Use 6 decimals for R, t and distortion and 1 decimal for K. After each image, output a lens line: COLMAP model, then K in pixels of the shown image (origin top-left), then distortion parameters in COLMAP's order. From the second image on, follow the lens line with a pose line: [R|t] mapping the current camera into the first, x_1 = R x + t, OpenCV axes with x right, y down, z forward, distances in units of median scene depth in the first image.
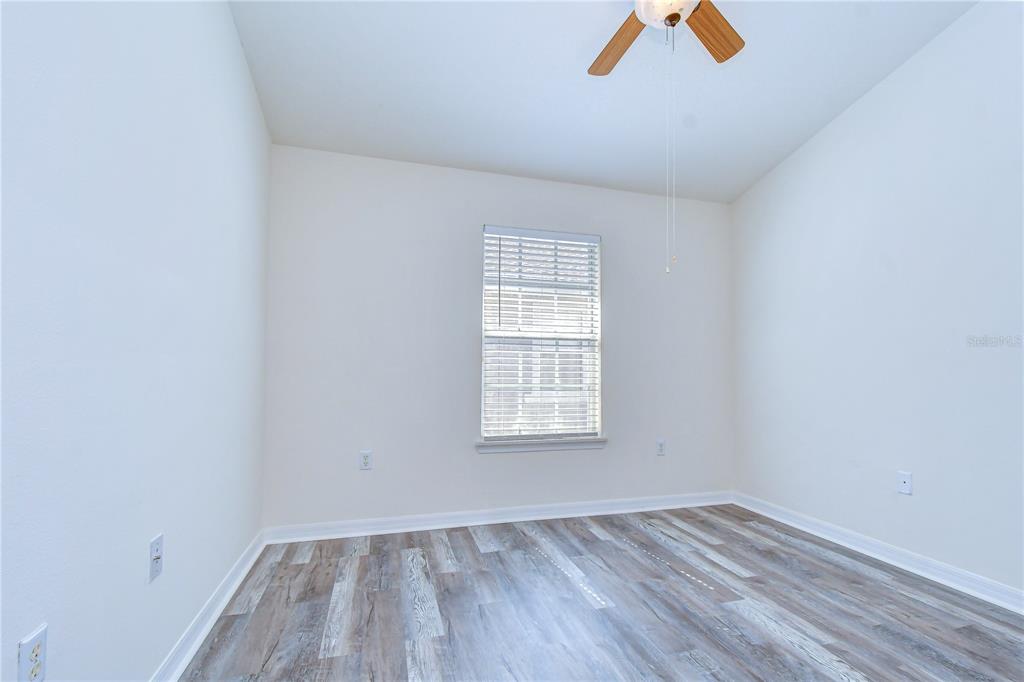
lens RADIAL K [[452.0, 0, 512.7], [0, 452.0, 363.5], [0, 0, 1]] dist [0.011183, -0.007922]
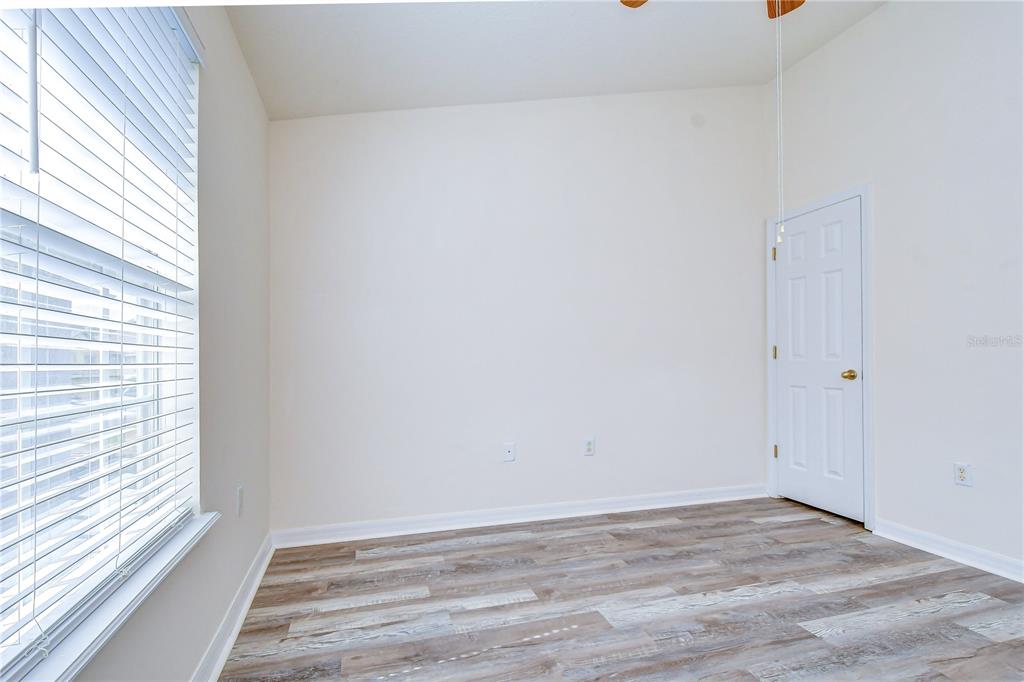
lens RADIAL K [[452.0, 0, 512.7], [0, 452.0, 363.5], [0, 0, 1]] dist [0.011183, -0.007922]
pose [[0.010187, -0.014427, 0.999844, -0.257842], [-0.009756, 0.999847, 0.014526, 0.011474], [-0.999901, -0.009902, 0.010045, 0.785249]]
